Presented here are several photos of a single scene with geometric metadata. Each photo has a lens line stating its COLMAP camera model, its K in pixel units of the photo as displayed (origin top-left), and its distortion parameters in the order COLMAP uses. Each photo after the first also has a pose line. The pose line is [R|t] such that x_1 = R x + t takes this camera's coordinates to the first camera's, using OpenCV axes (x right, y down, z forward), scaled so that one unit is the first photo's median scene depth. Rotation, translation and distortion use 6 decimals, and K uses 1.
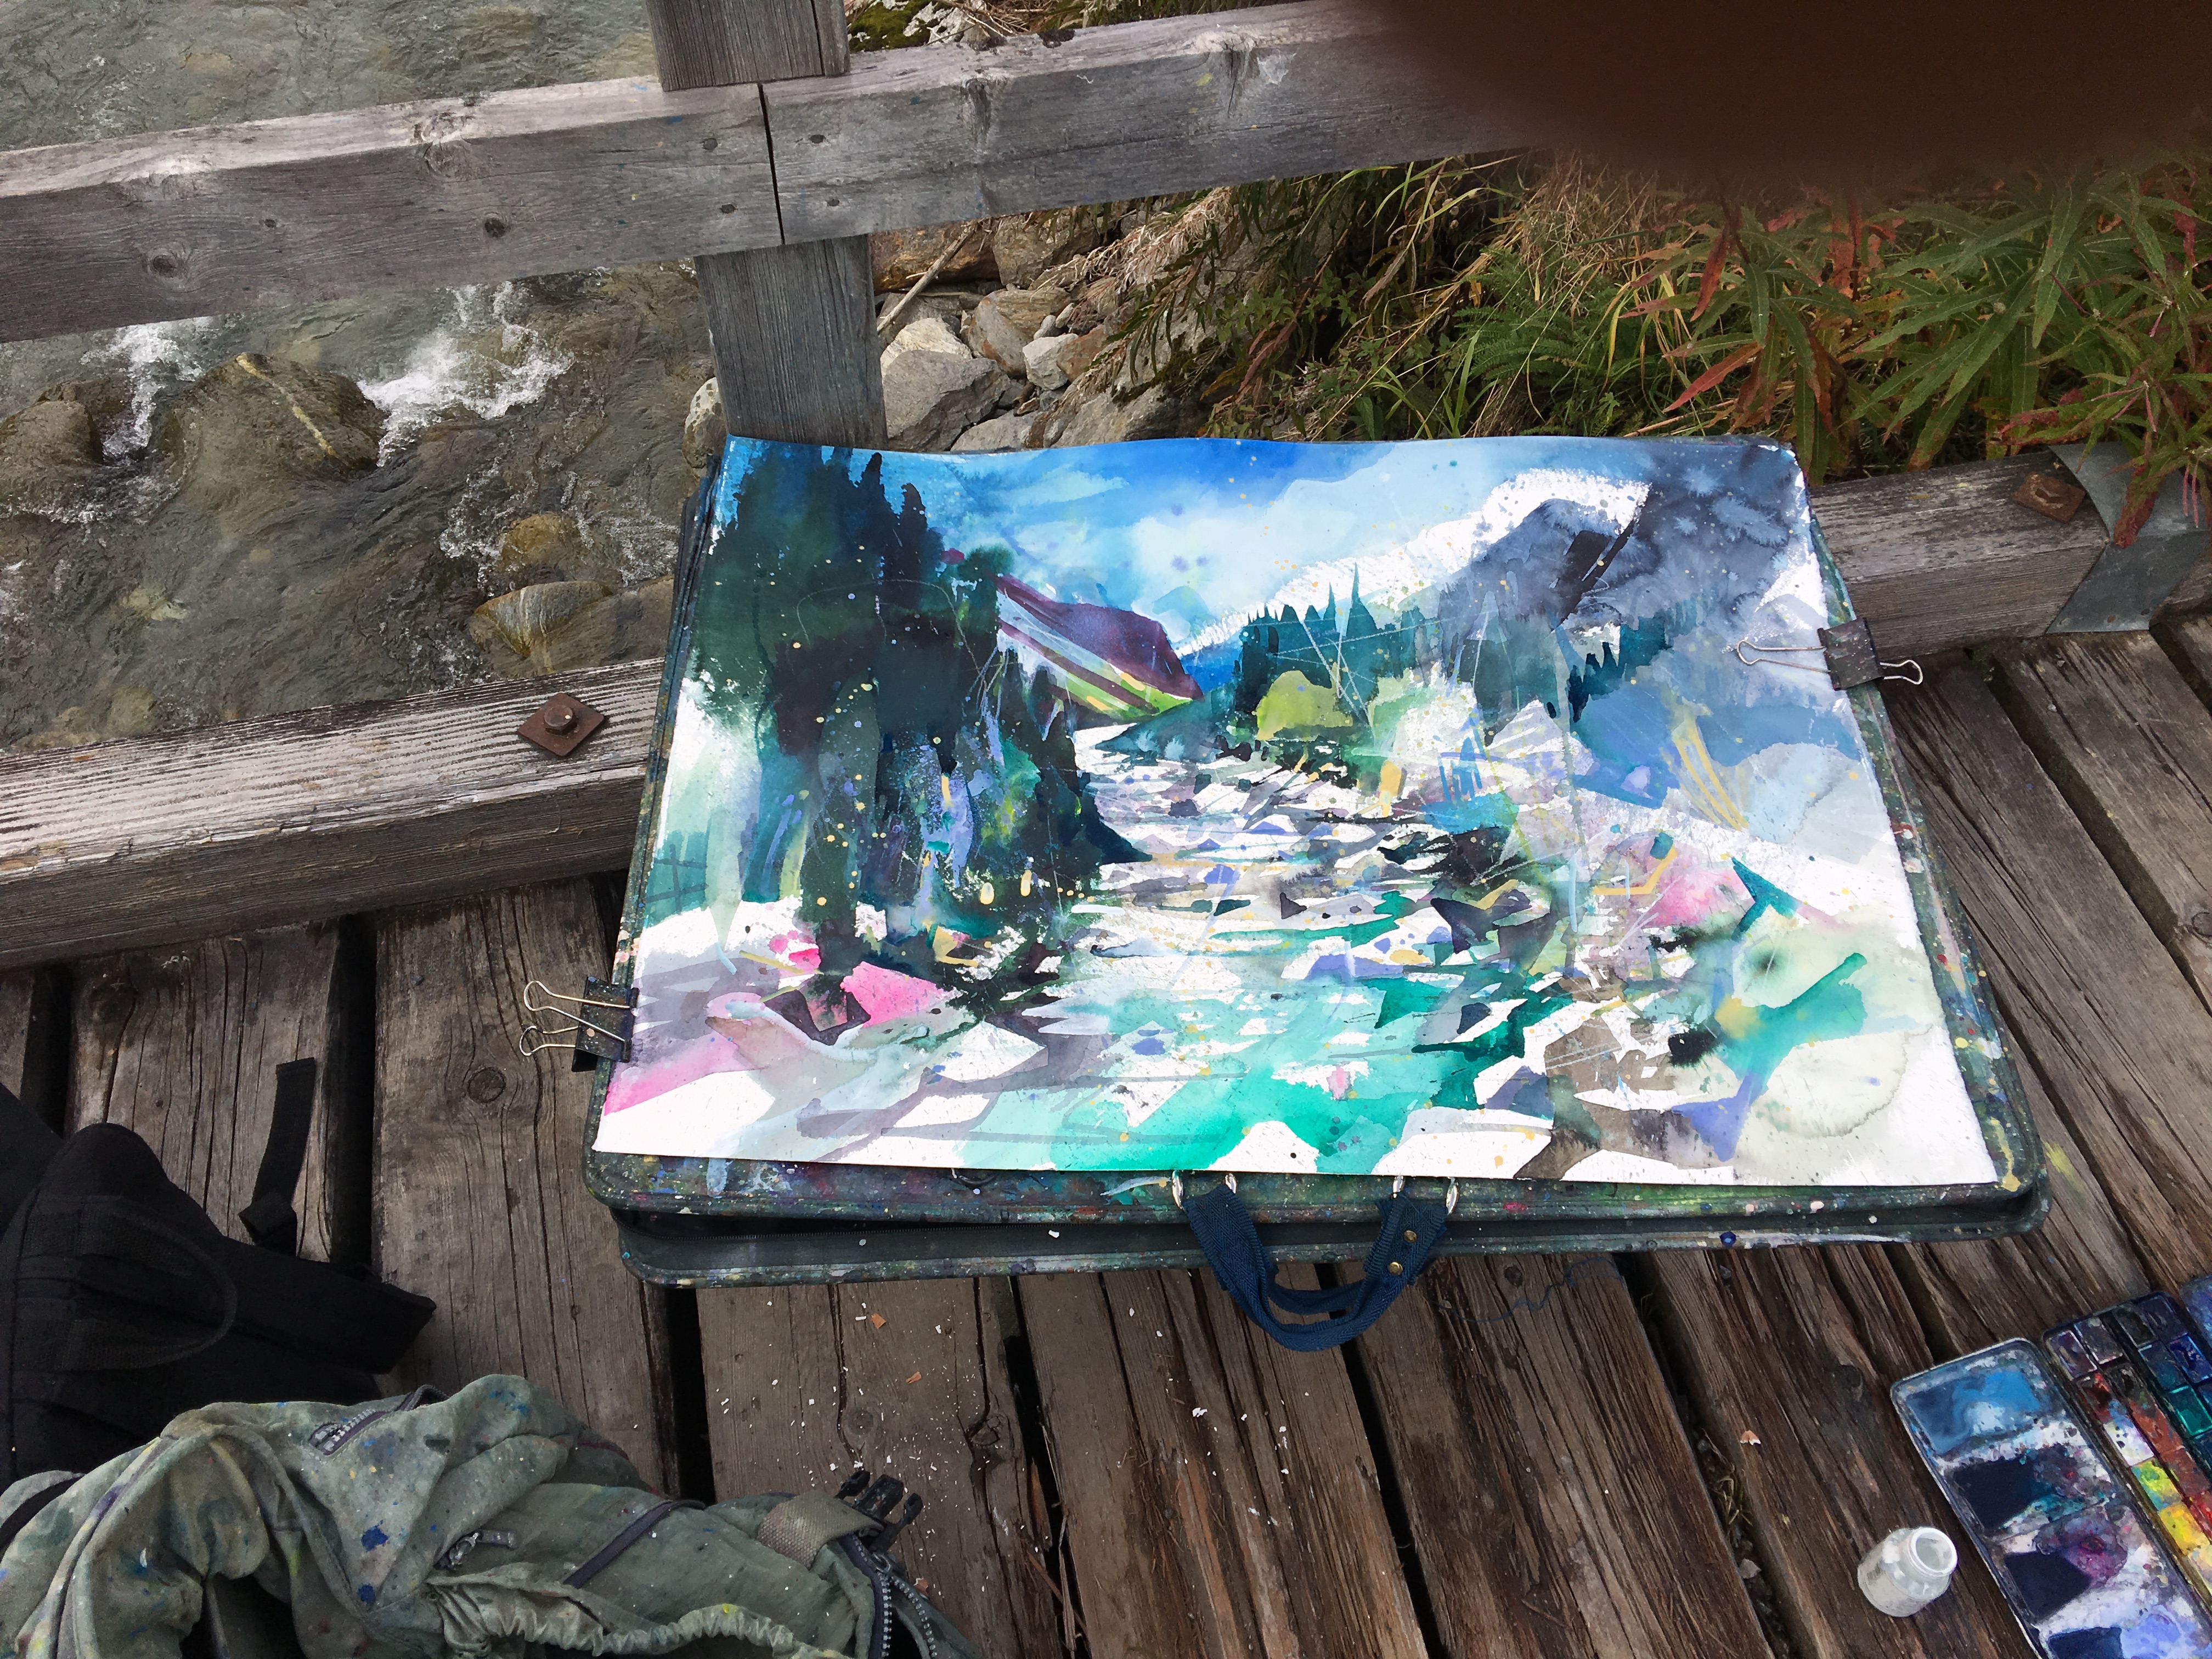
lens RADIAL K [[1859.1, 0, 1107.9], [0, 1859.1, 829.6], [0, 0, 1]] dist [0.073285, -0.098143]
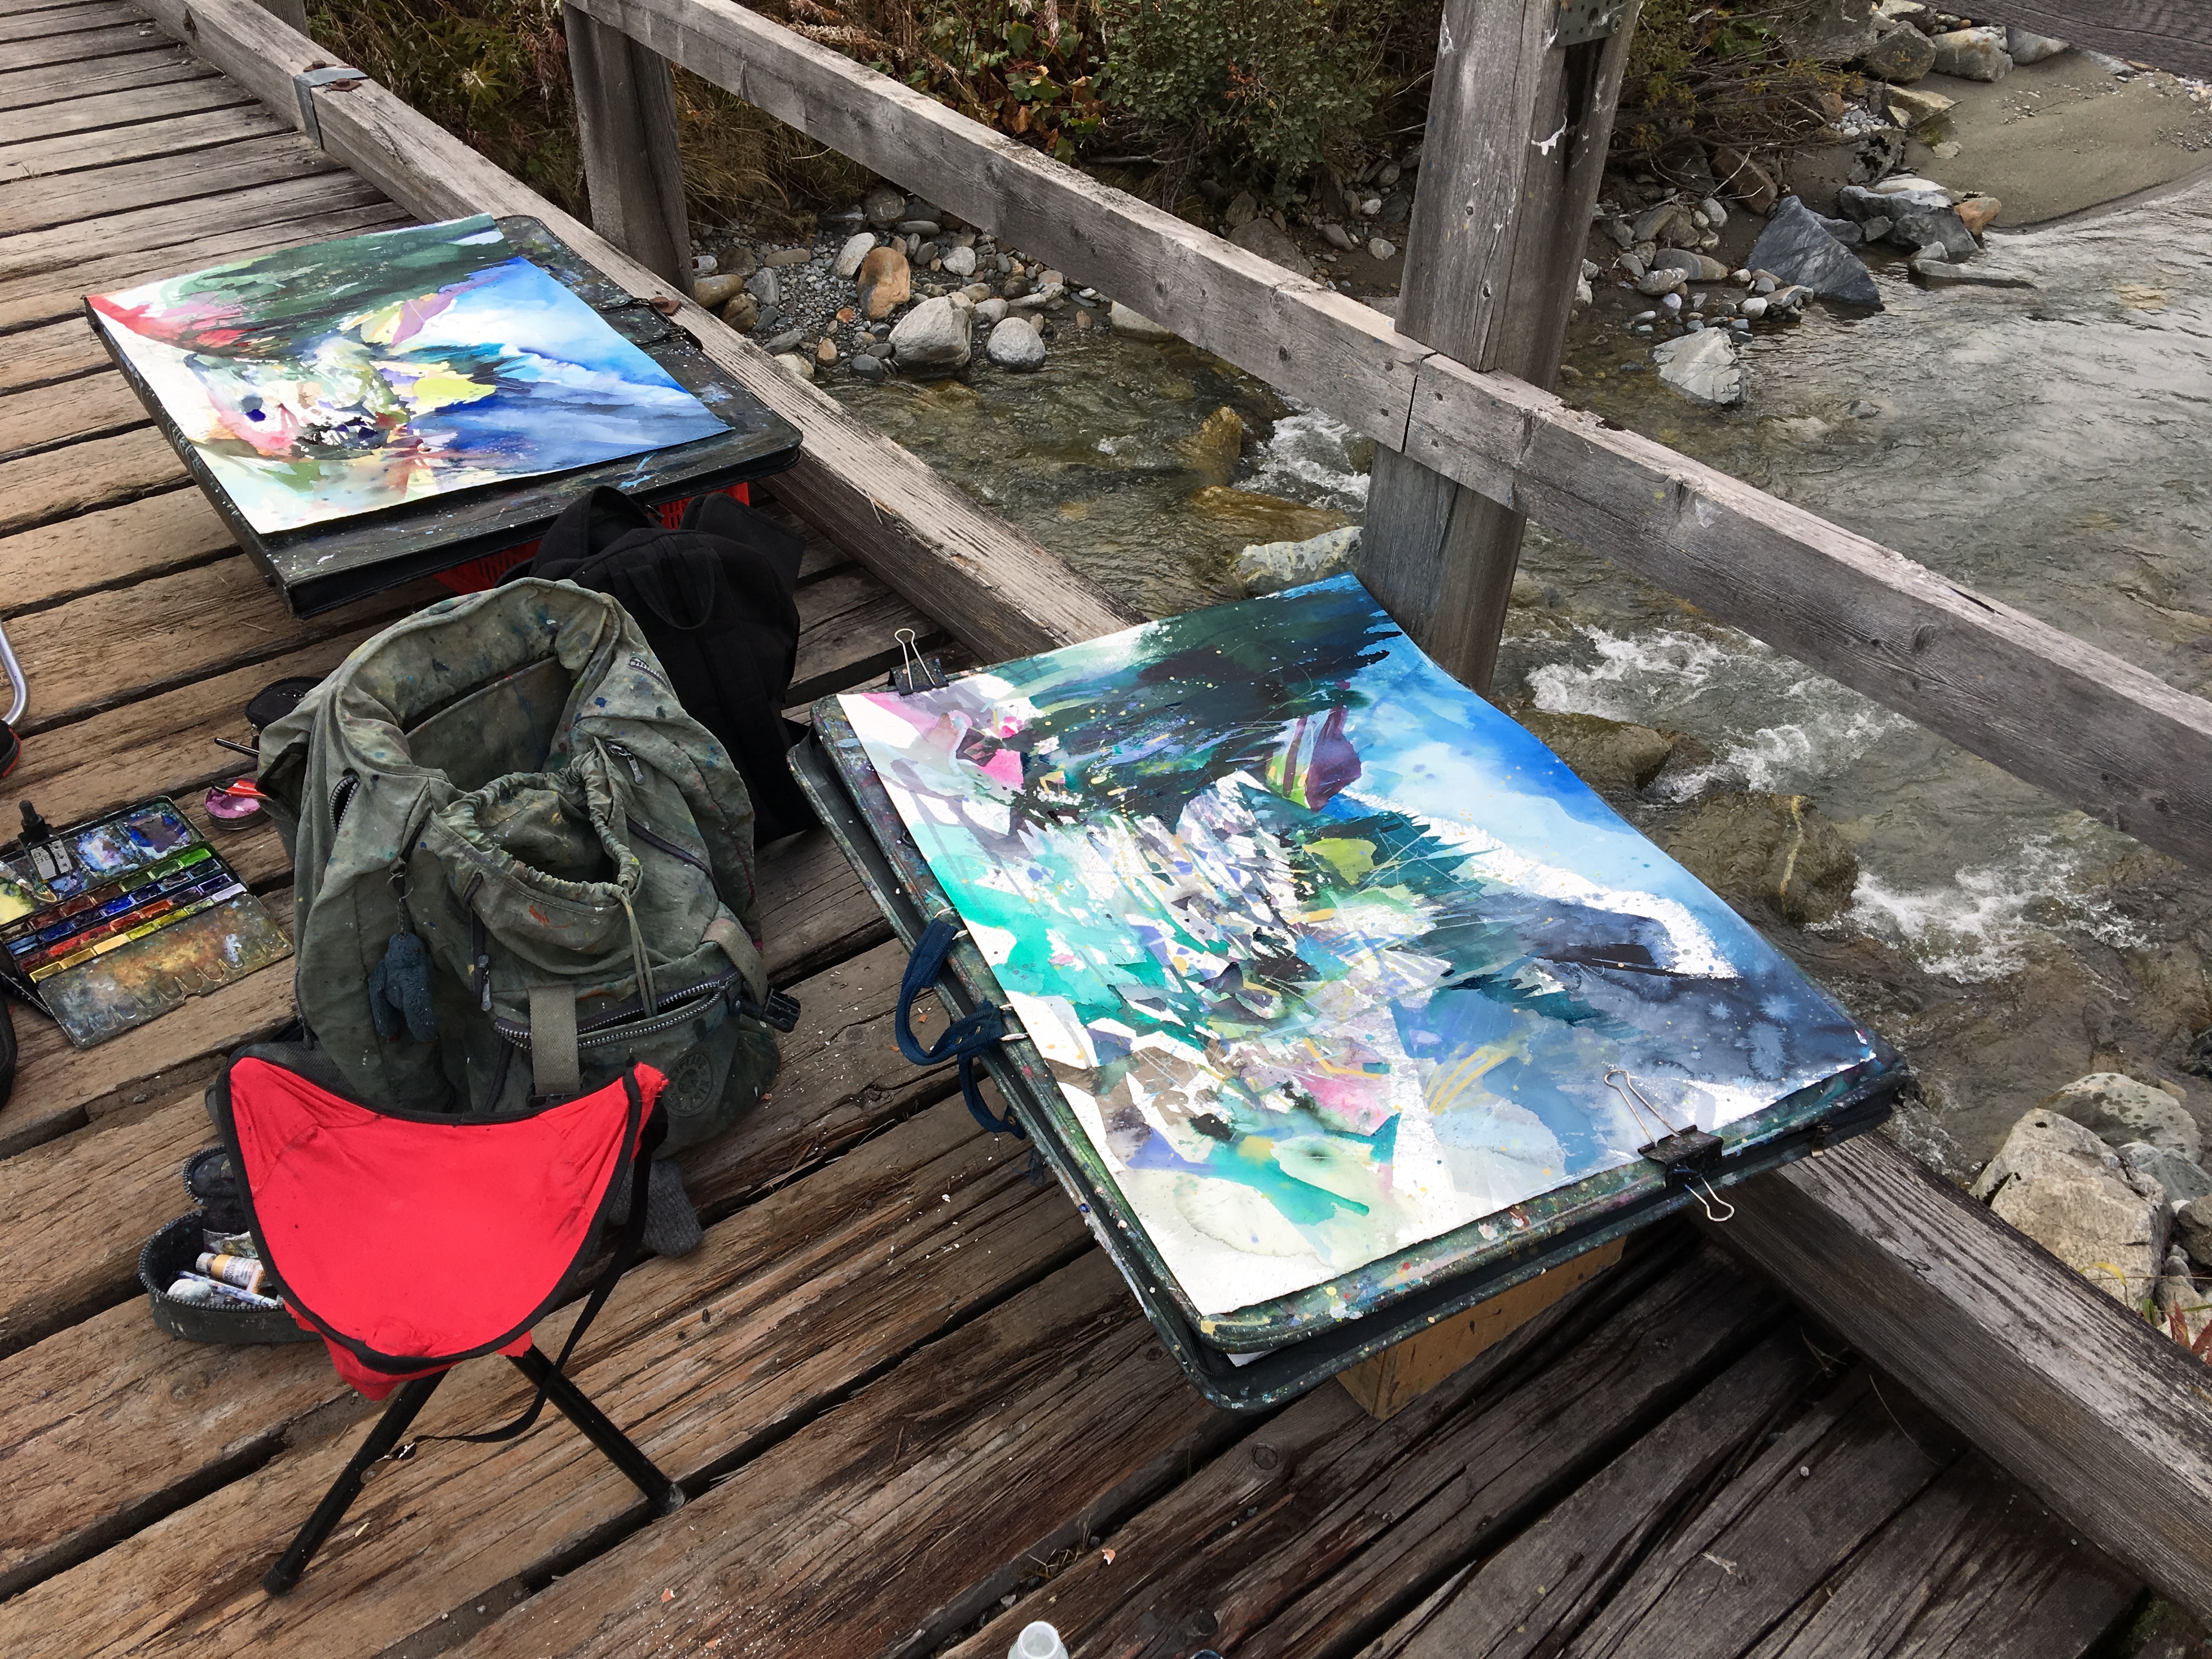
lens RADIAL K [[1859.1, 0, 1089.6], [0, 1859.1, 824.7], [0, 0, 1]] dist [0.073285, -0.098143]
pose [[0.419909, 0.557690, -0.716002, 0.998176], [-0.745089, 0.662284, 0.078883, -0.052434], [0.518189, 0.500361, 0.693627, -0.007646]]
